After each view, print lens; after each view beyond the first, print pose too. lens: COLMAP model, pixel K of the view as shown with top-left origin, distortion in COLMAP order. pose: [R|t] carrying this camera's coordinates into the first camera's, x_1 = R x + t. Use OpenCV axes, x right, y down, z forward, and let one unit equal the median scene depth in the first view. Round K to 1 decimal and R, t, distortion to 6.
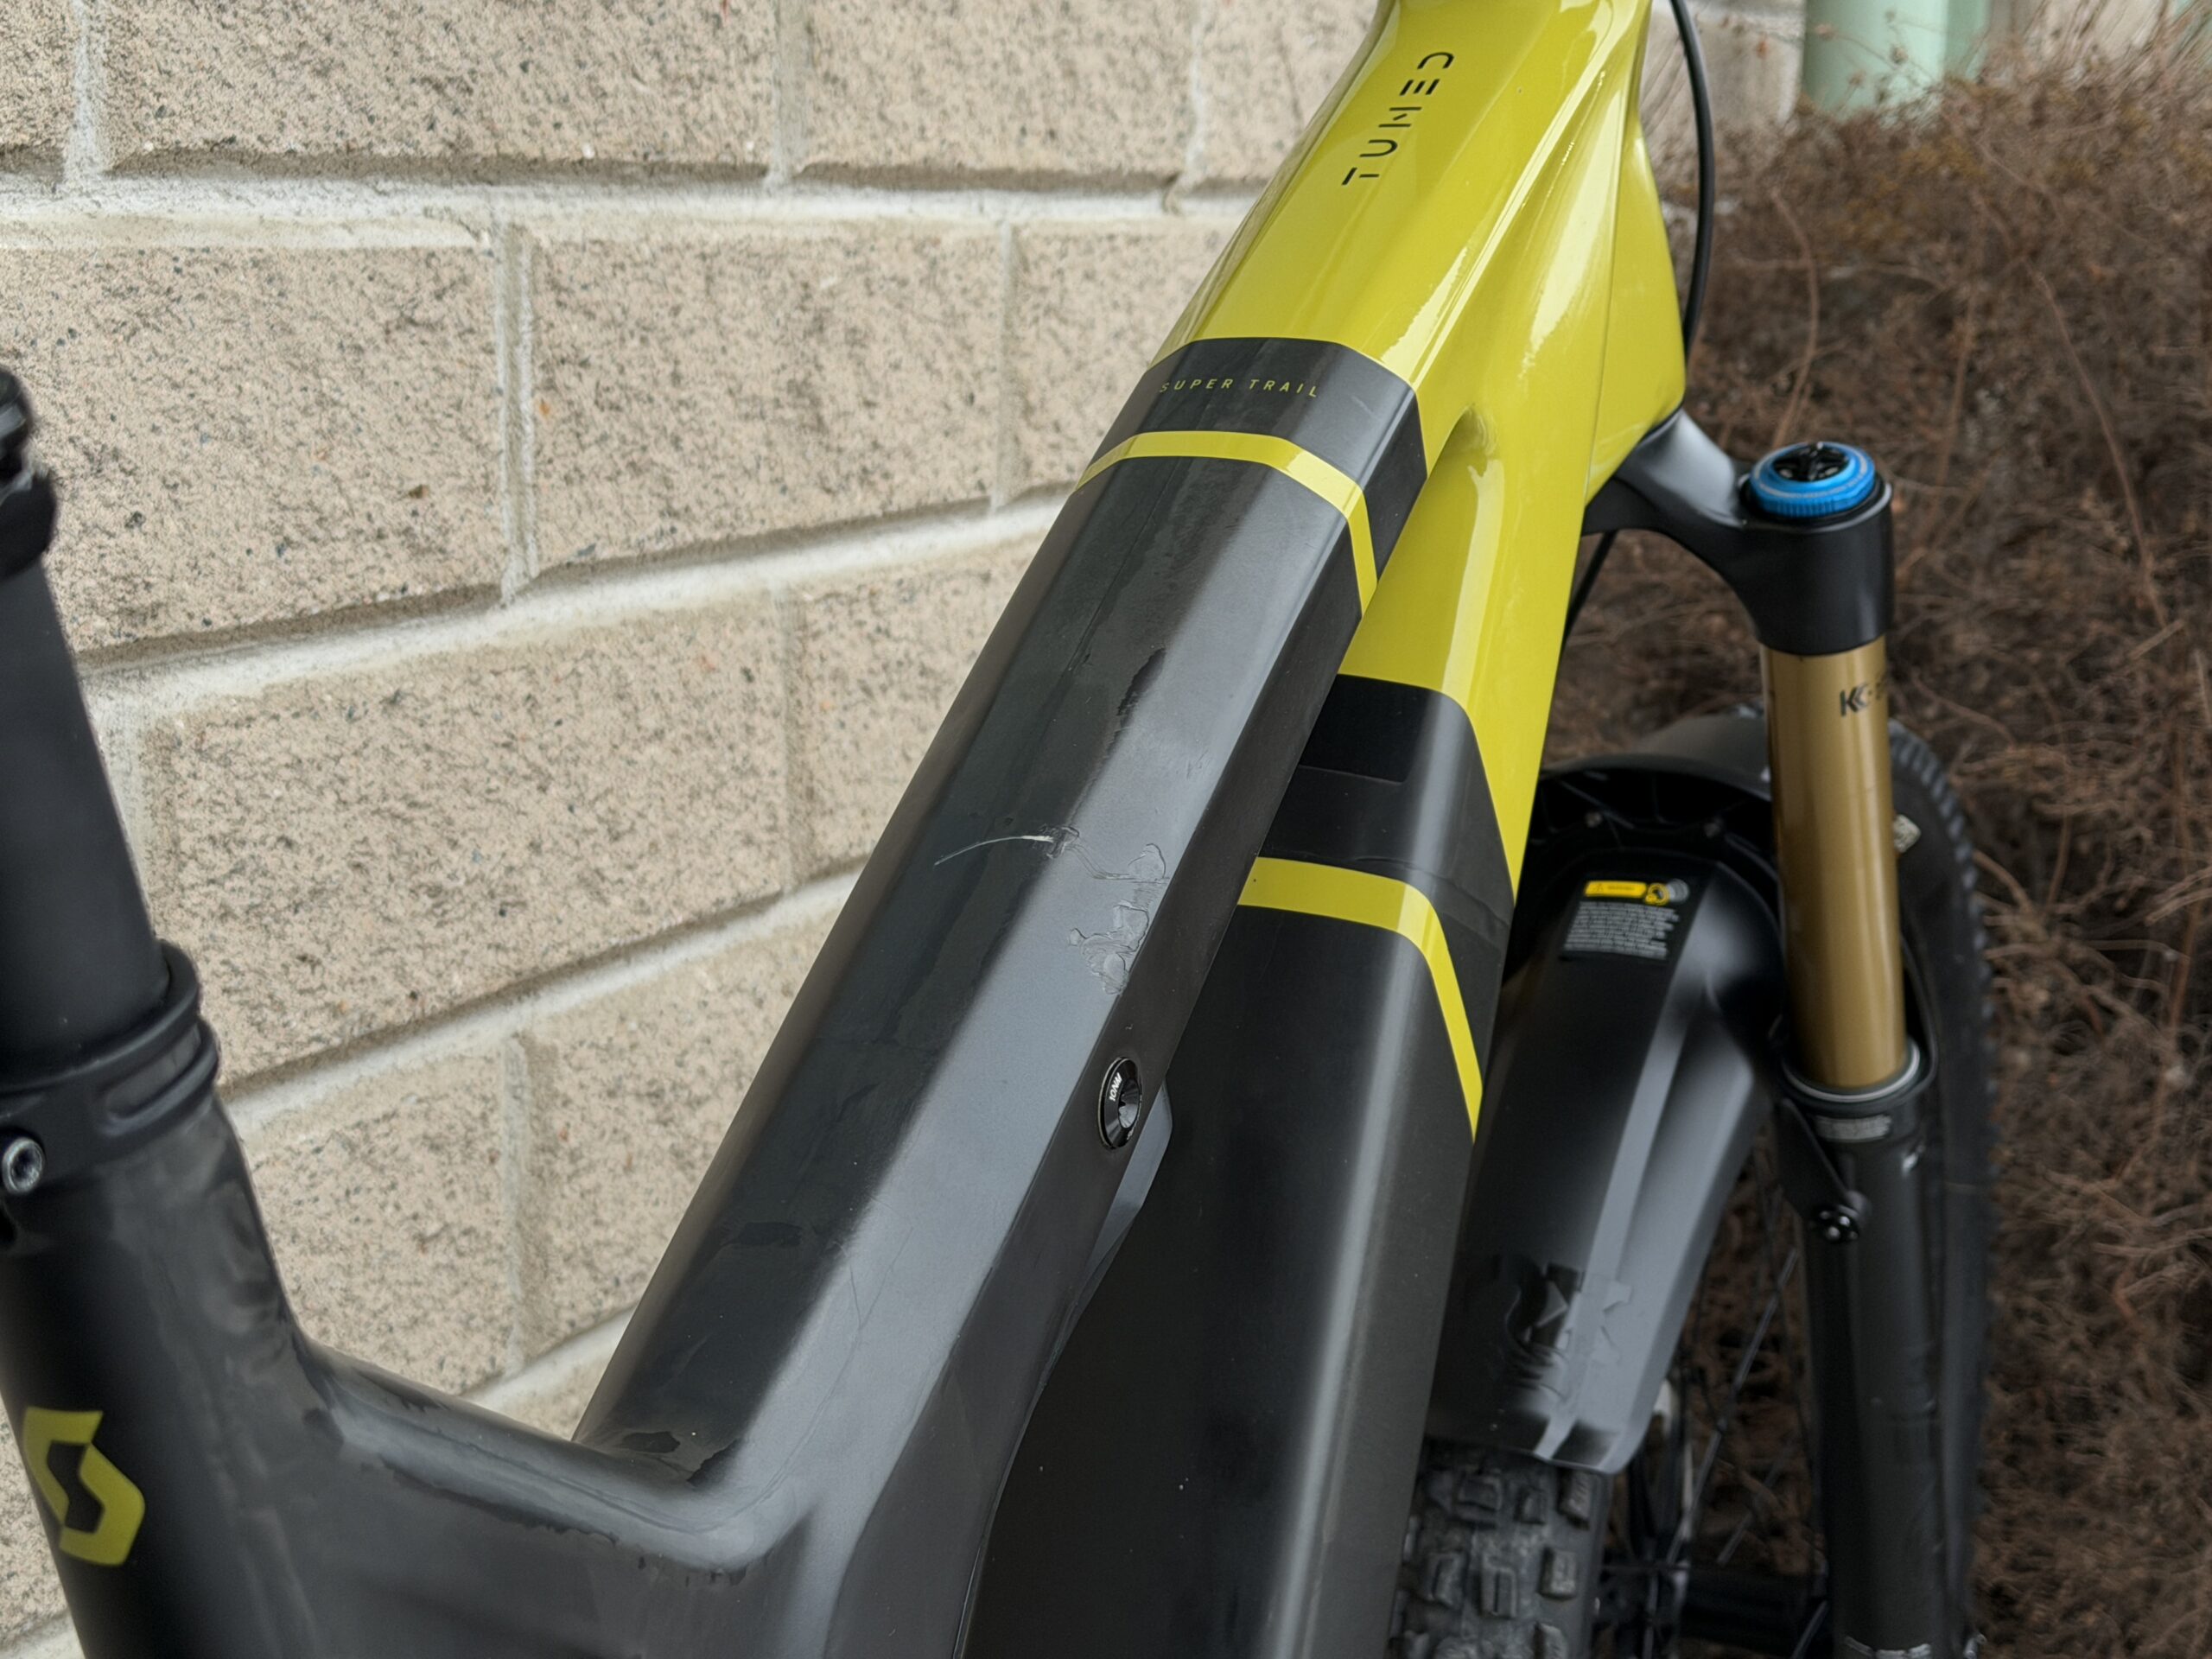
lens RADIAL K [[3314.5, 0, 1085.7], [0, 3314.5, 823.0], [0, 0, 1]] dist [0.143661, 0.000000]
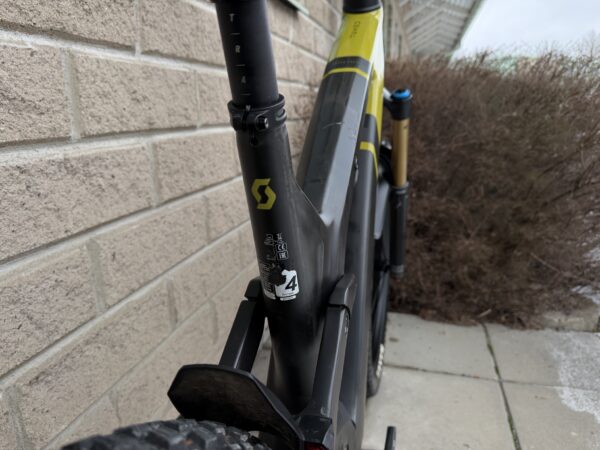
lens RADIAL K [[434.0, 0, 302.2], [0, 434.0, 226.8], [0, 0, 1]] dist [0.003122, -0.017860]
pose [[0.982358, -0.077747, 0.170085, -0.133177], [0.065064, 0.994756, 0.078918, 0.073049], [-0.175329, -0.066459, 0.982264, 0.108001]]
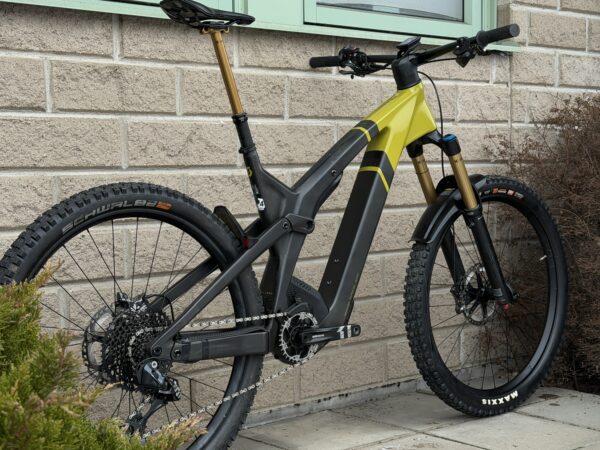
lens RADIAL K [[990.9, 0, 293.9], [0, 990.9, 230.9], [0, 0, 1]] dist [0.171819, 0.000000]
pose [[0.912924, -0.013563, -0.407905, 0.810963], [-0.040833, 0.991398, -0.124352, 0.445805], [0.406082, 0.130180, 0.904517, -1.435221]]
